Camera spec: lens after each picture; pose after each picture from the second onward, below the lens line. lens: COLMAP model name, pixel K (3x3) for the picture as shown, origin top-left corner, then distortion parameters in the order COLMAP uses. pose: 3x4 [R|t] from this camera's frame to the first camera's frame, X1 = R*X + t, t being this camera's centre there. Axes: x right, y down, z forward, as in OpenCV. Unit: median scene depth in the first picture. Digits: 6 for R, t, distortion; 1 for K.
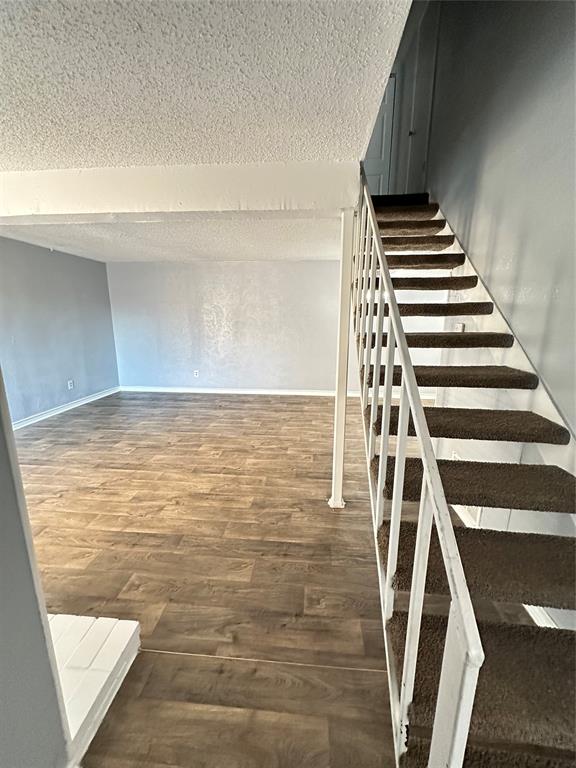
lens RADIAL K [[302.3, 0, 292.9], [0, 302.3, 378.7], [0, 0, 1]] dist [-0.000933, -0.000120]
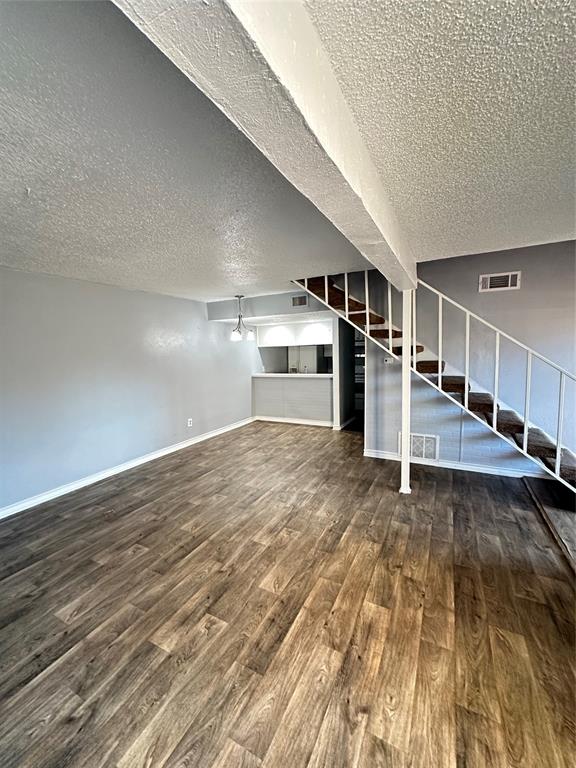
lens RADIAL K [[302.3, 0, 291.2], [0, 302.3, 379.5], [0, 0, 1]] dist [-0.000933, -0.000120]
pose [[0.407482, -0.105439, 0.907106, -1.030053], [0.212353, 0.977024, 0.018174, -0.171850], [-0.888180, 0.185221, 0.420510, 0.658339]]
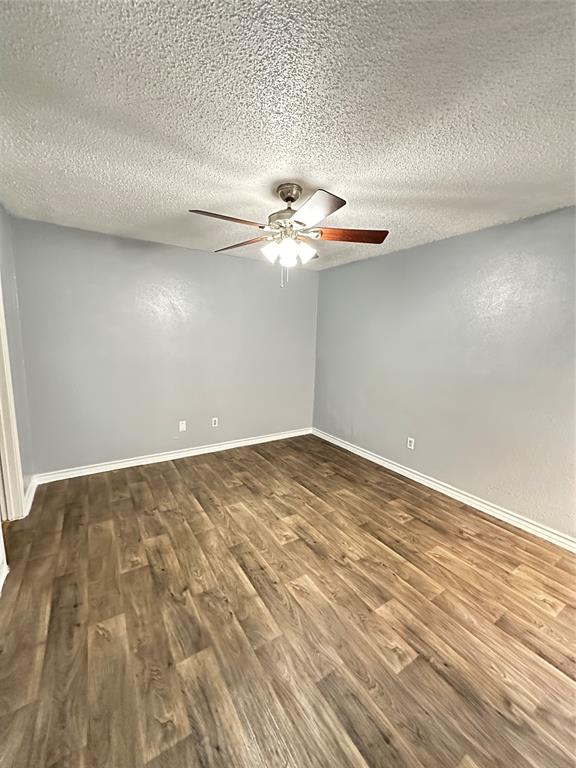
lens RADIAL K [[302.3, 0, 292.5], [0, 302.3, 379.6], [0, 0, 1]] dist [-0.000933, -0.000120]
pose [[0.595520, 0.116320, -0.794875, 0.726048], [-0.173263, 0.984772, 0.014301, -0.132706], [0.784434, 0.129206, 0.606605, 0.578850]]
